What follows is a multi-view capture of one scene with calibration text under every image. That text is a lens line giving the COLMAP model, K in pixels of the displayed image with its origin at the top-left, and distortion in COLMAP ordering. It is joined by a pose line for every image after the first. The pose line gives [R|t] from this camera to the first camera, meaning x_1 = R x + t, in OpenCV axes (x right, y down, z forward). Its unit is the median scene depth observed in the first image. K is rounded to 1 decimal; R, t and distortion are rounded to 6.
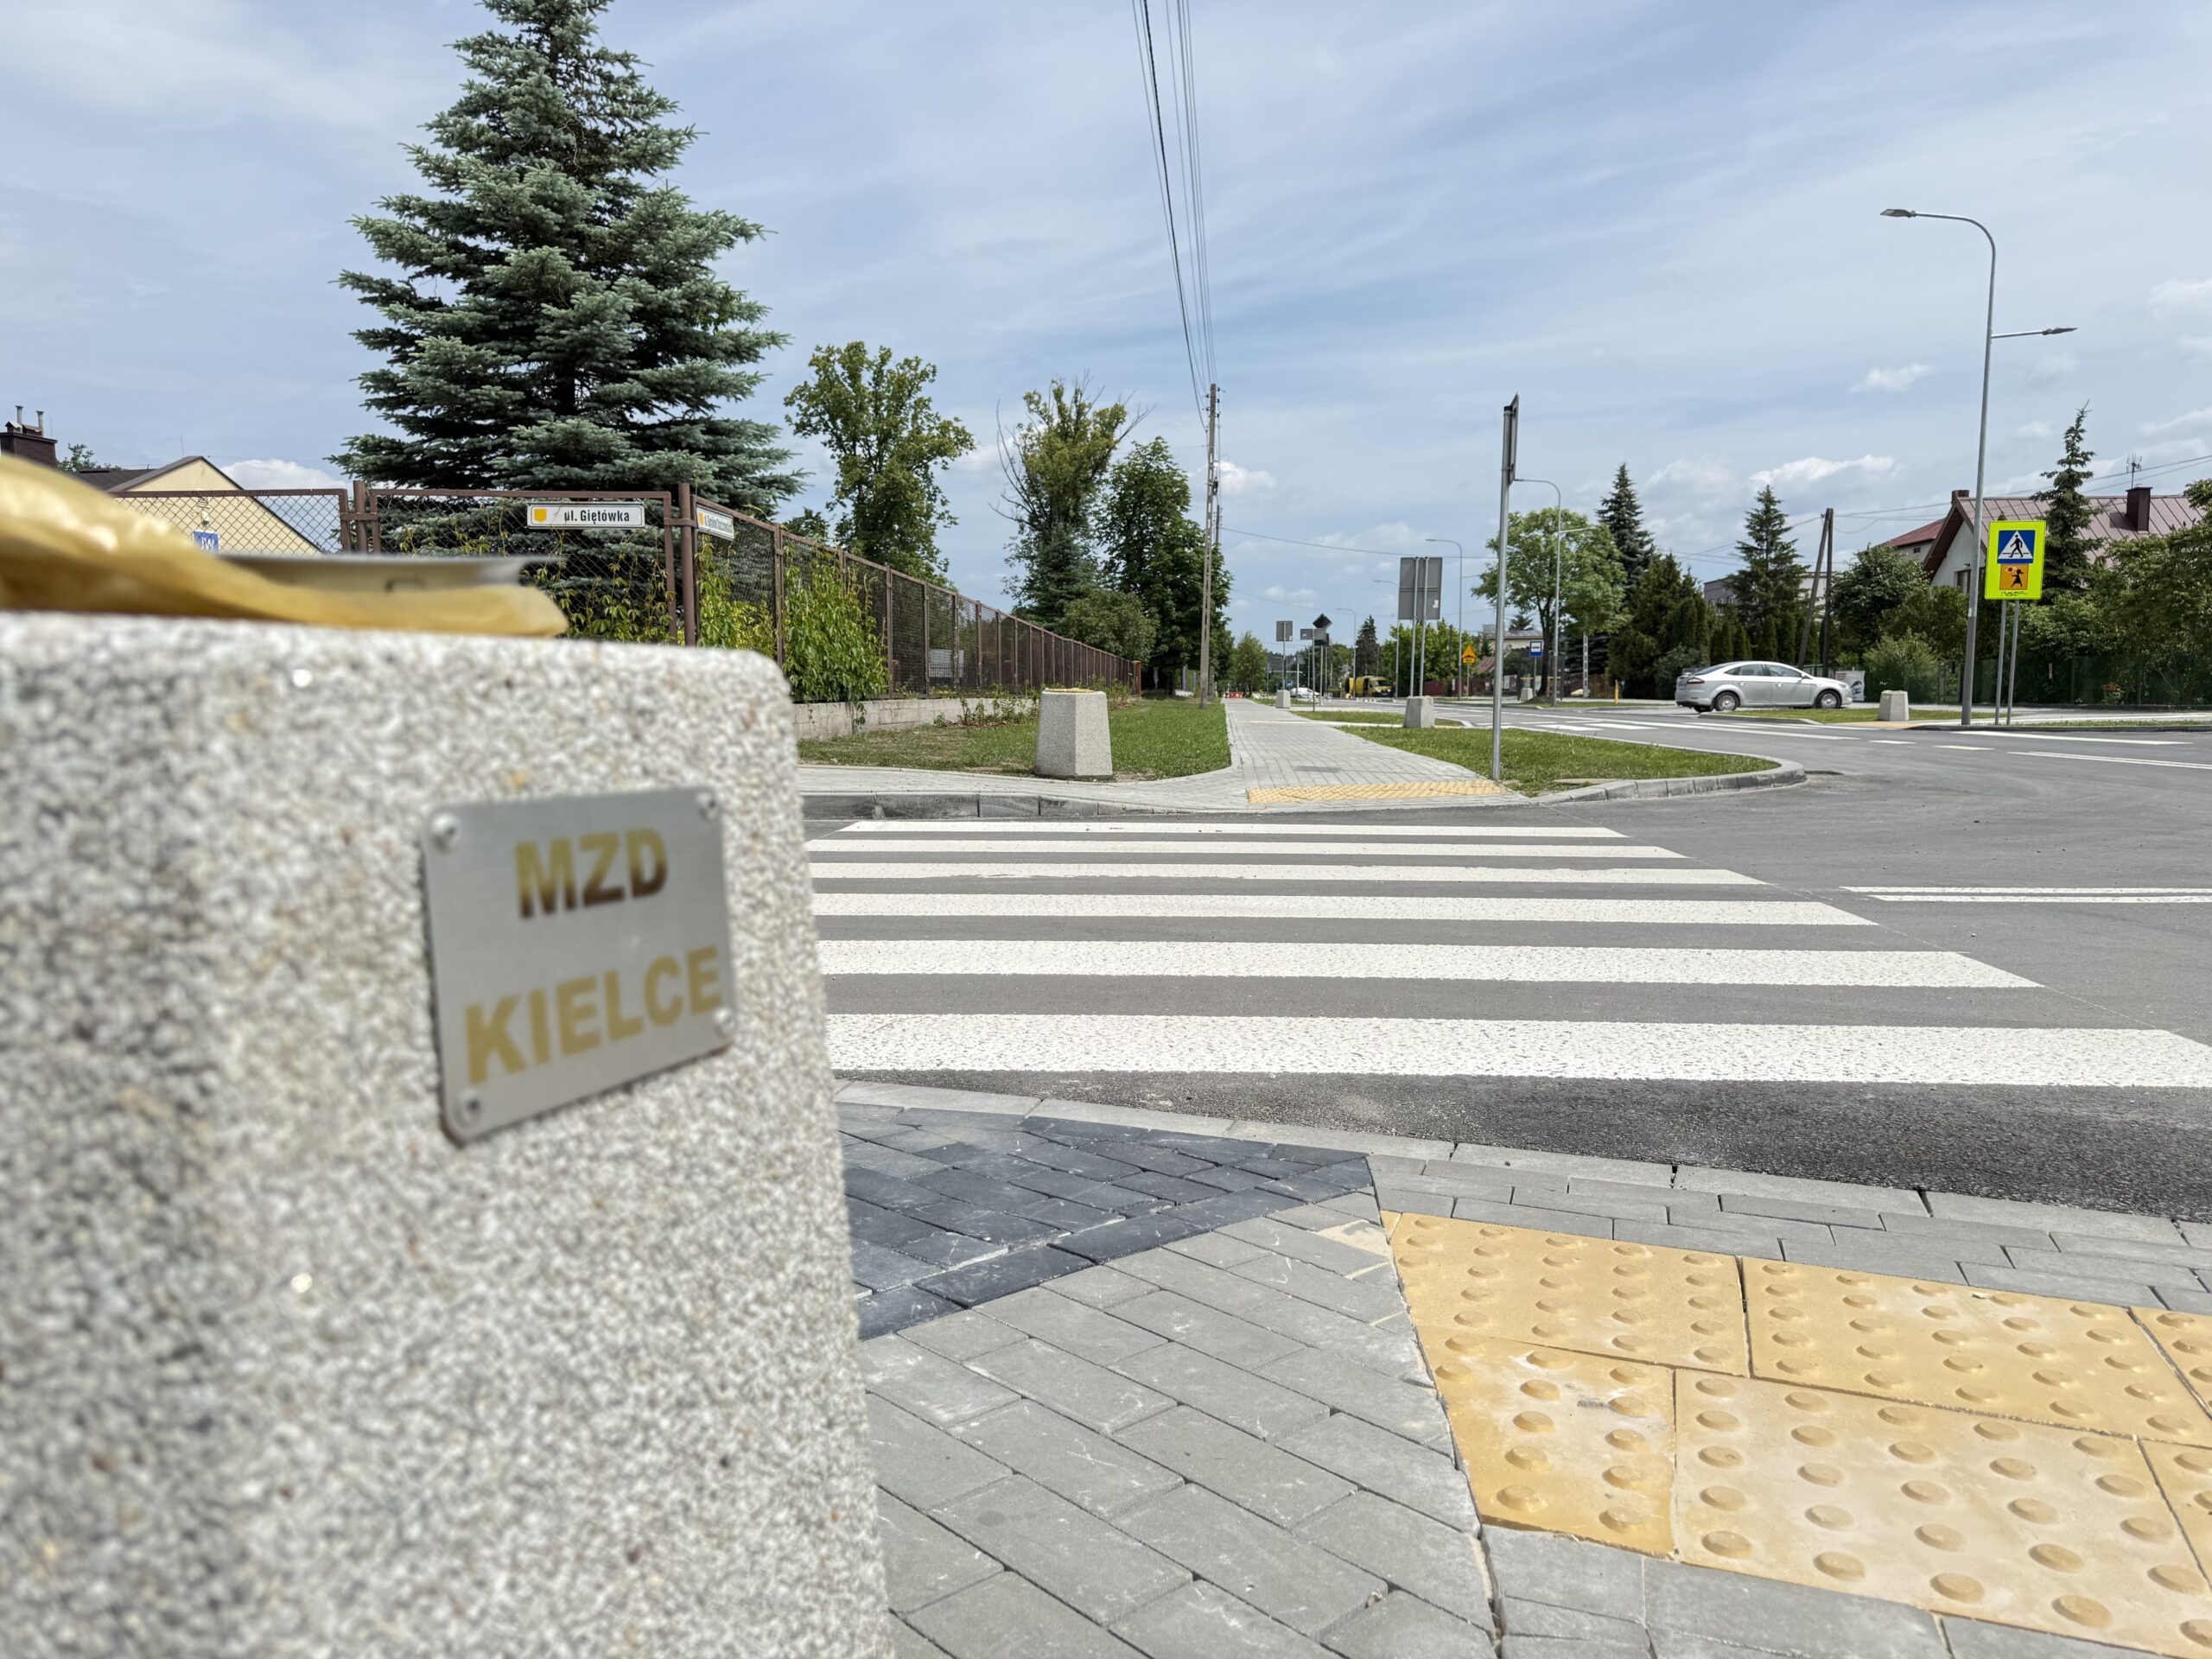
lens RADIAL K [[1403.8, 0, 1108.1], [0, 1403.8, 878.3], [0, 0, 1]] dist [0.000500, -0.002391]
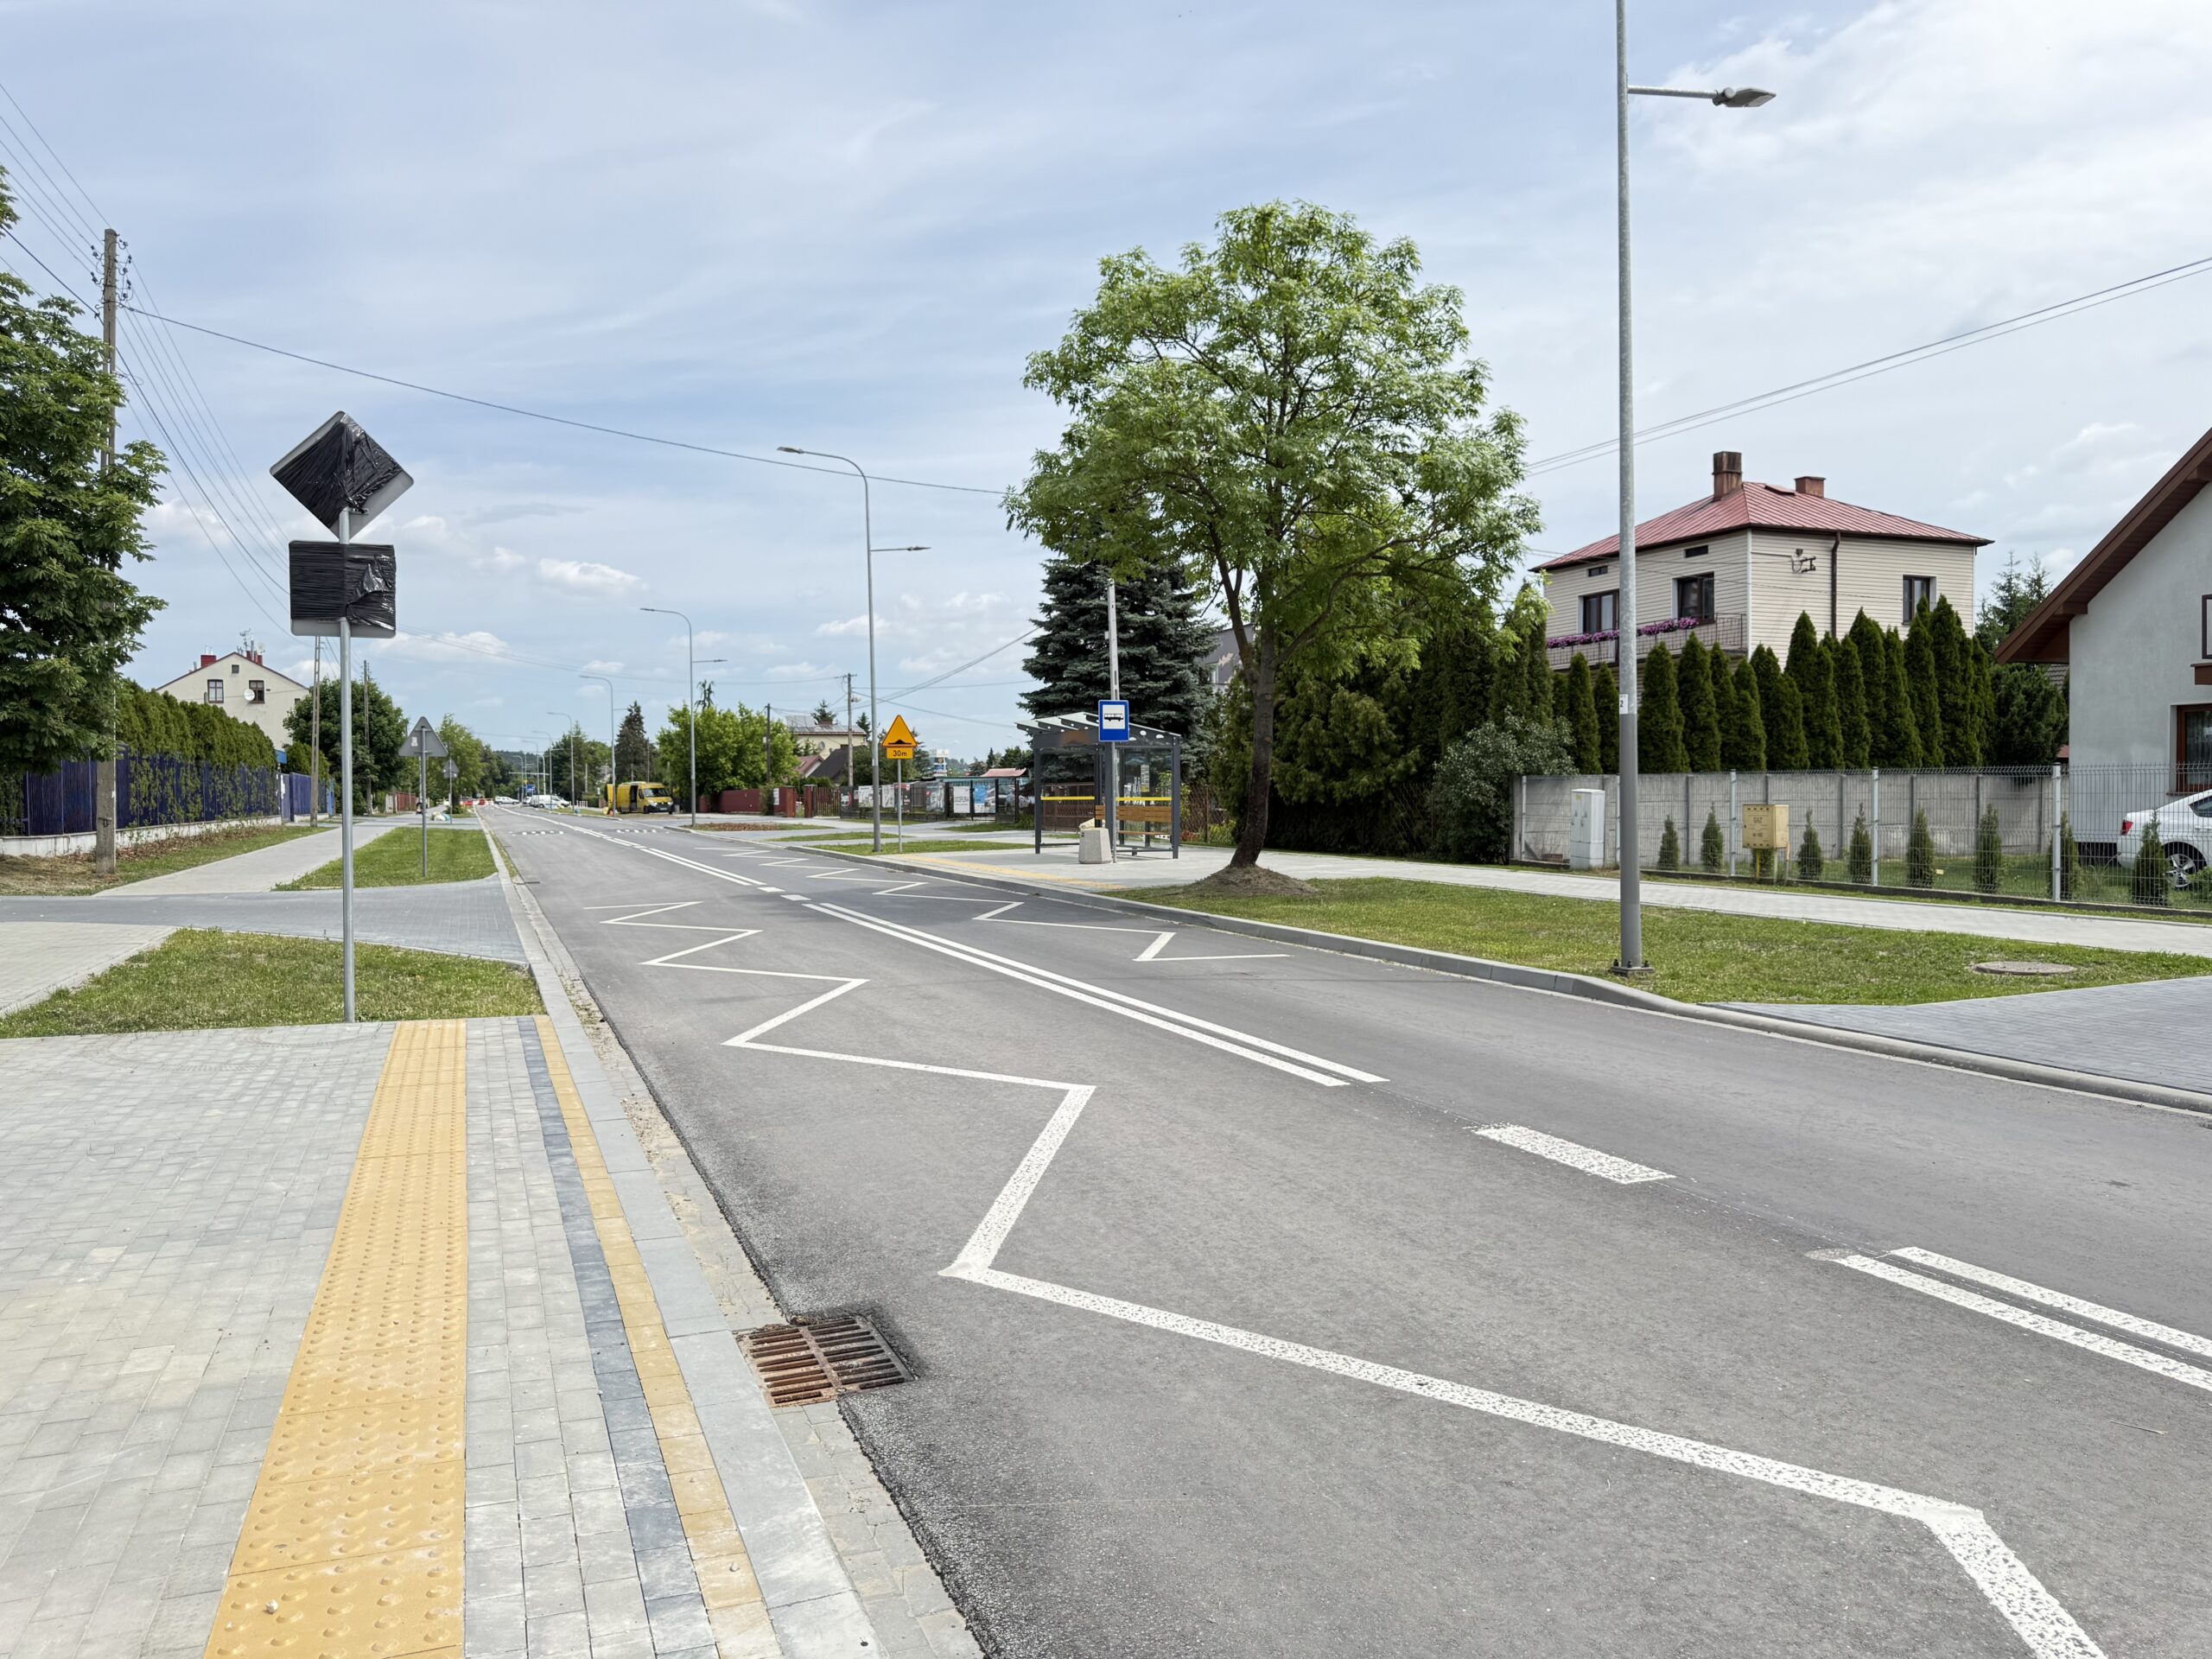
lens RADIAL K [[1403.8, 0, 1108.1], [0, 1403.8, 878.3], [0, 0, 1]] dist [0.000500, -0.002391]
pose [[0.874252, -0.013725, 0.485278, 0.141440], [0.050139, 0.996808, -0.062136, -0.112240], [-0.482876, 0.078654, 0.872150, 0.775784]]
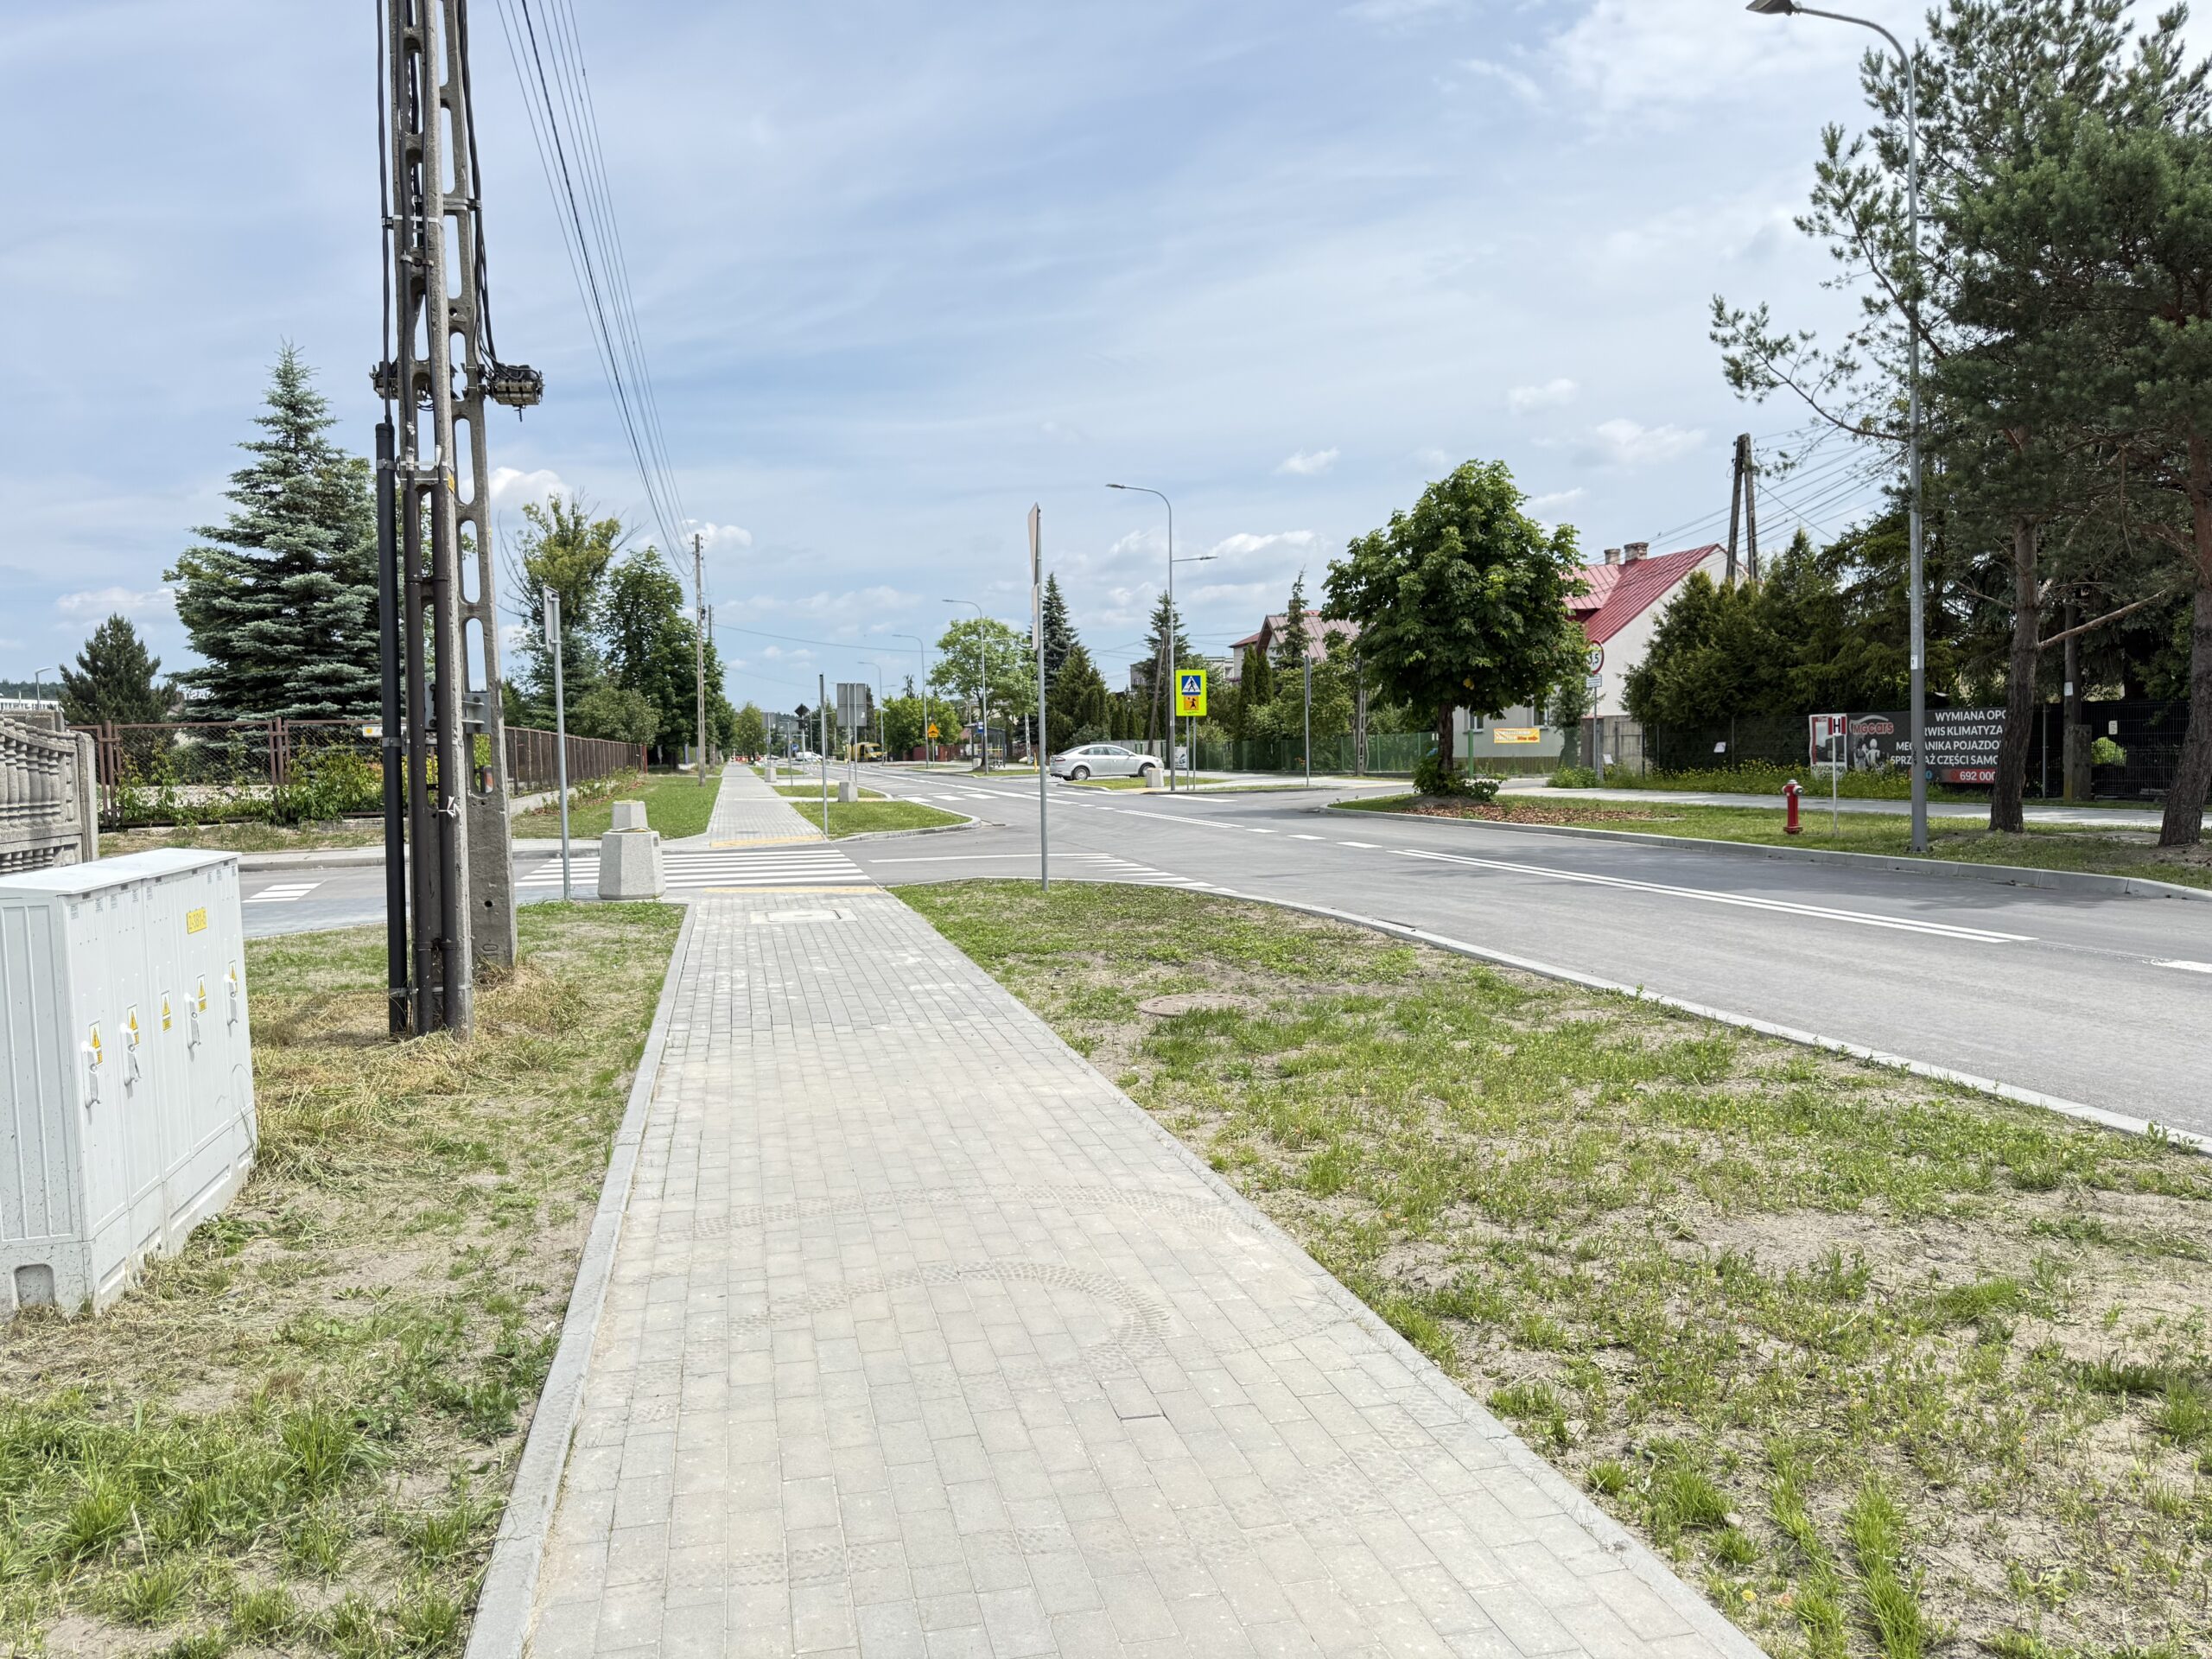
lens RADIAL K [[1403.8, 0, 1108.1], [0, 1403.8, 878.3], [0, 0, 1]] dist [0.000500, -0.002391]
pose [[0.941522, -0.049384, 0.333313, -0.008254], [0.063318, 0.997510, -0.031065, 0.014032], [-0.330949, 0.050353, 0.942304, -0.182382]]
